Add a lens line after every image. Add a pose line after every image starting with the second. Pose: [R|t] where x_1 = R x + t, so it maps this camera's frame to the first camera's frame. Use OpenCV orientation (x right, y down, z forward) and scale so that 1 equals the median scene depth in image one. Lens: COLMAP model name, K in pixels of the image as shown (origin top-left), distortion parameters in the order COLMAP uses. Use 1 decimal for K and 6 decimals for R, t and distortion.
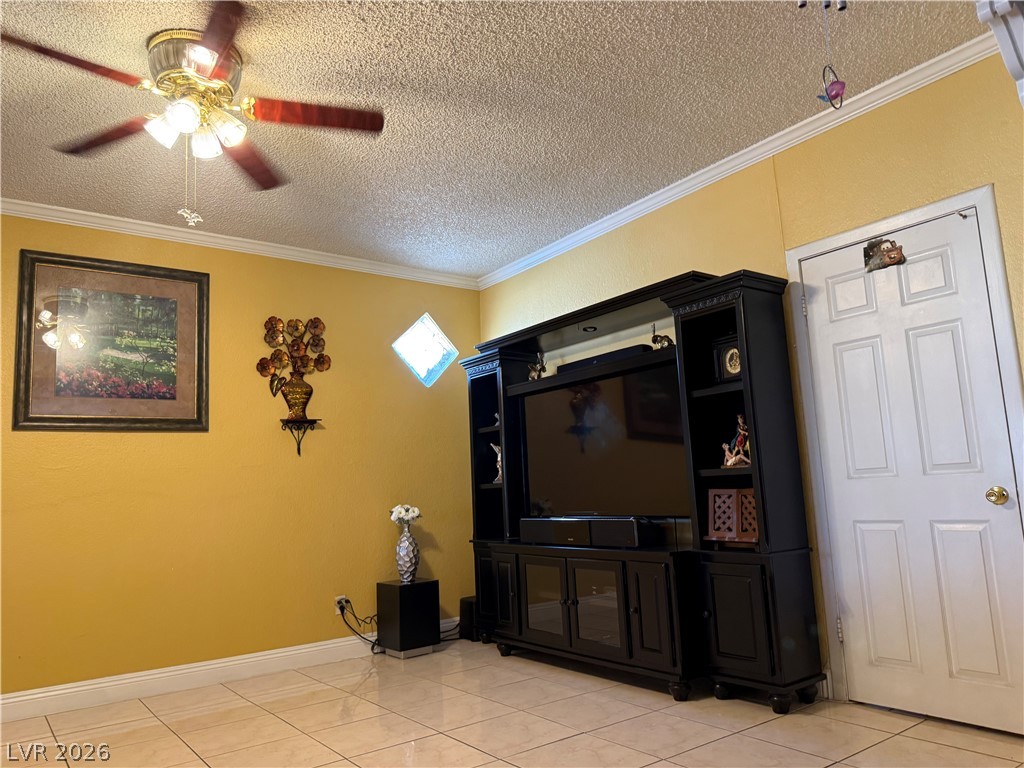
lens RADIAL K [[729.2, 0, 514.7], [0, 729.2, 391.2], [0, 0, 1]] dist [0.055106, -0.070807]
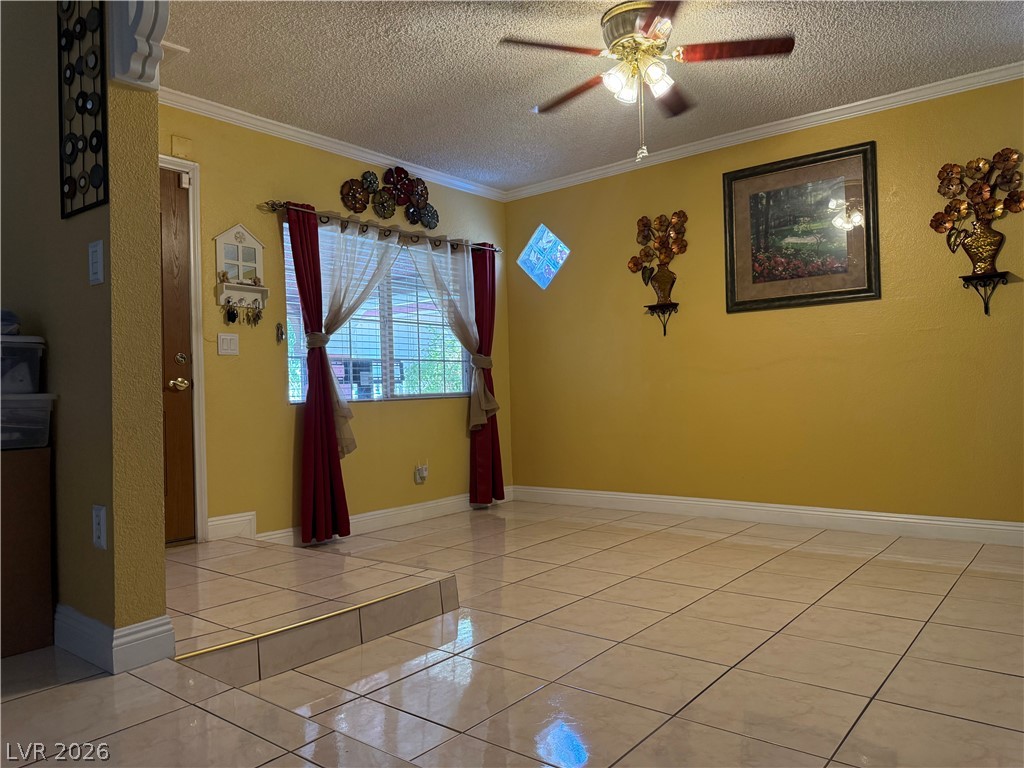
lens RADIAL K [[729.2, 0, 516.4], [0, 729.2, 387.6], [0, 0, 1]] dist [0.055106, -0.070807]
pose [[0.253535, 0.035318, -0.966681, 0.466079], [0.144587, 0.986723, 0.073971, 0.028805], [0.956459, -0.158524, 0.245063, 0.250577]]
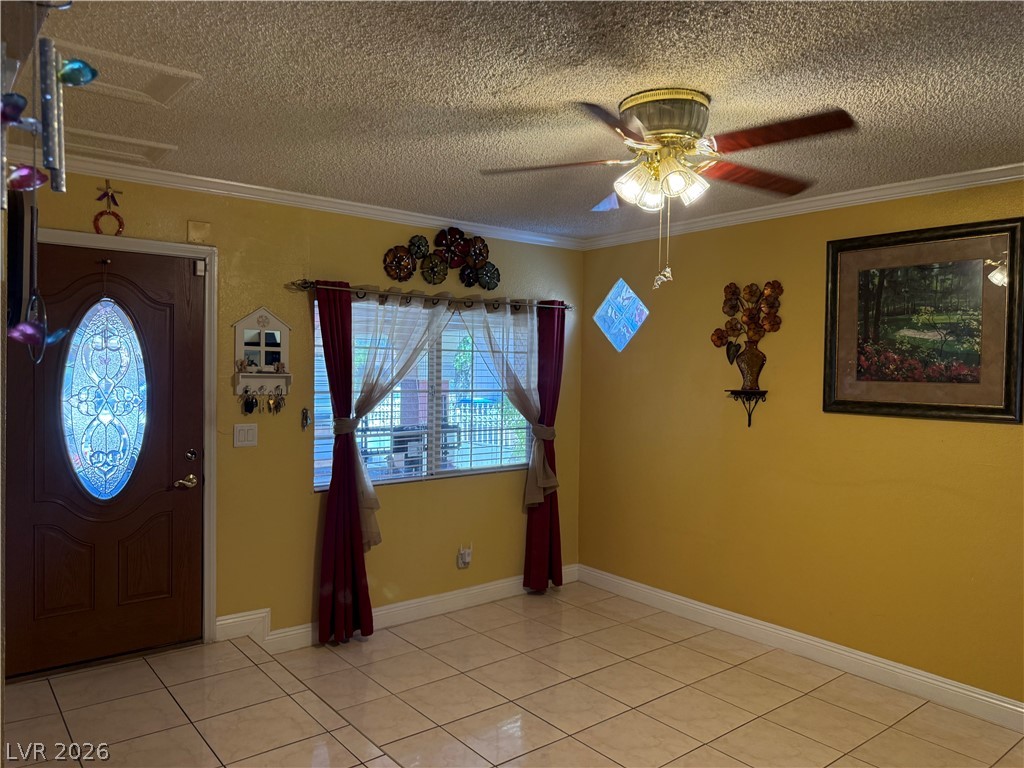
lens RADIAL K [[729.2, 0, 514.4], [0, 729.2, 386.8], [0, 0, 1]] dist [0.055106, -0.070807]
pose [[0.041099, 0.076825, -0.996197, 0.353935], [0.113730, 0.990200, 0.081055, -0.113318], [0.992661, -0.116629, 0.031959, 0.454503]]
